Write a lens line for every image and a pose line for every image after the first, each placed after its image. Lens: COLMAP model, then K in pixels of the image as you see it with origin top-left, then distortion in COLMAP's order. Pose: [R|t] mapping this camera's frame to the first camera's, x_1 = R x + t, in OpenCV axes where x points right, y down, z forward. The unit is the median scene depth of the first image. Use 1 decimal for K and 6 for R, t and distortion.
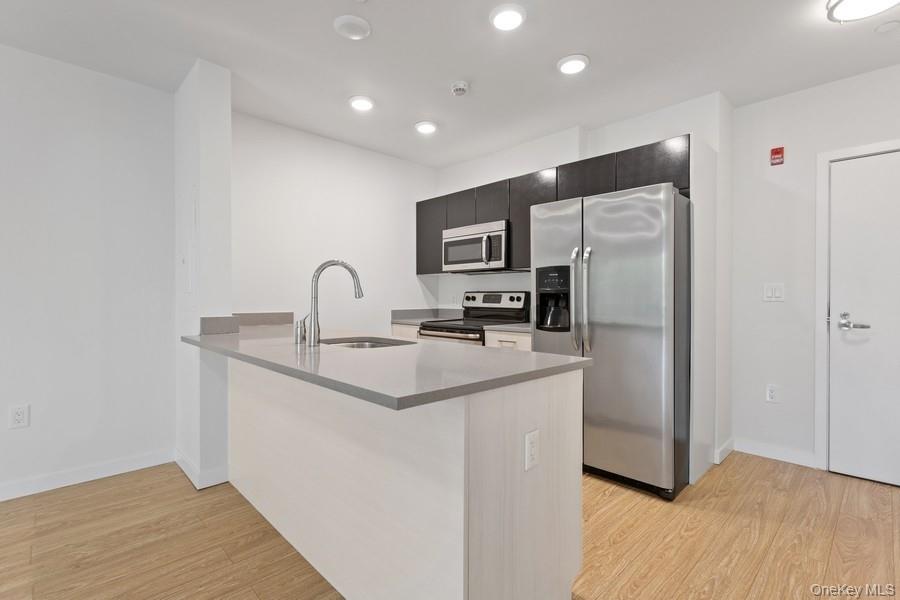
lens RADIAL K [[423.7, 0, 413.4], [0, 423.7, 298.7], [0, 0, 1]] dist [0.002049, 0.000466]
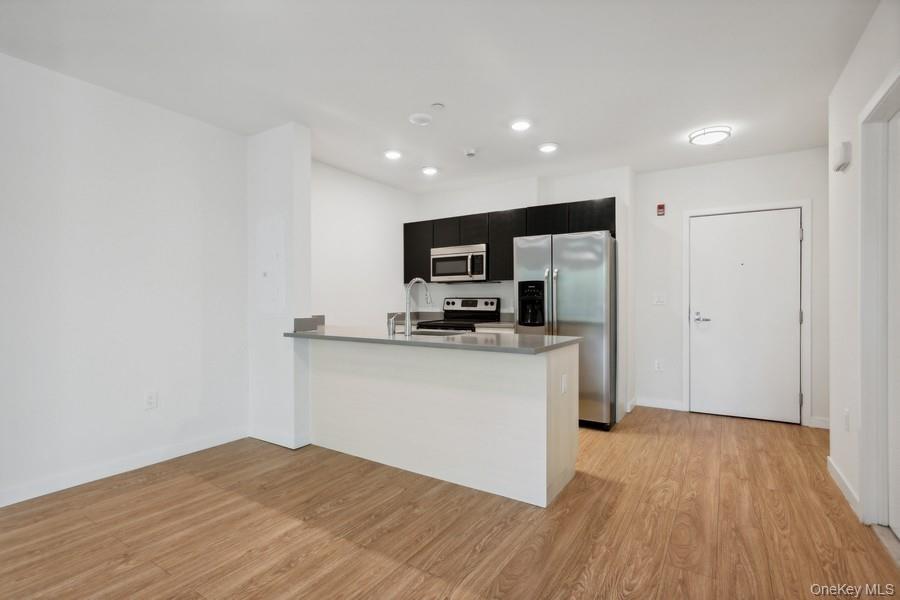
lens RADIAL K [[423.7, 0, 434.2], [0, 423.7, 301.7], [0, 0, 1]] dist [0.002049, 0.000466]
pose [[0.971411, -0.001922, 0.237396, -0.339177], [0.002838, 0.999990, -0.003515, -0.001822], [-0.237386, 0.004088, 0.971407, -0.325858]]
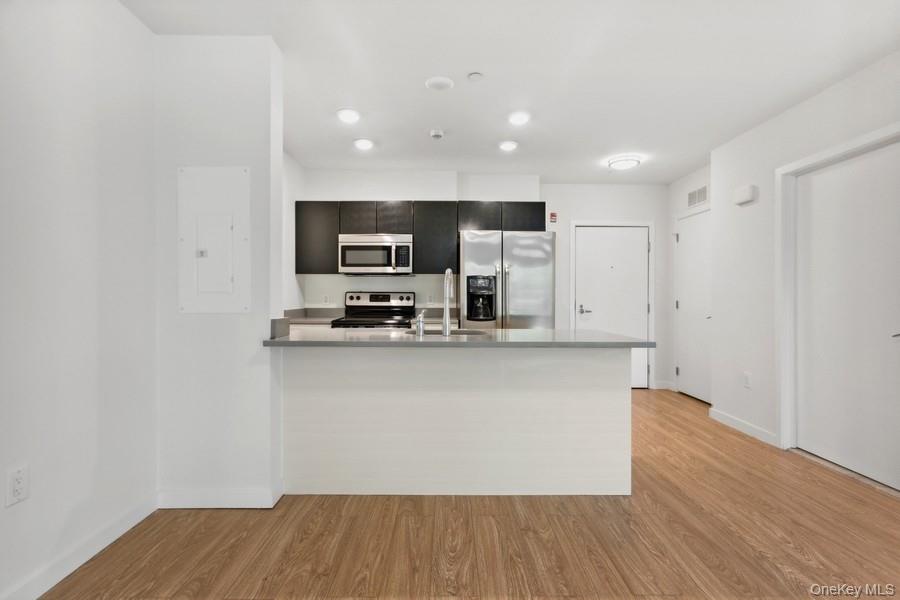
lens RADIAL K [[423.7, 0, 468.8], [0, 423.7, 293.2], [0, 0, 1]] dist [0.002049, 0.000466]
pose [[0.683907, 0.006098, 0.729544, -0.758595], [0.002384, 0.999941, -0.010593, -0.001103], [-0.729565, 0.008984, 0.683852, 0.054692]]
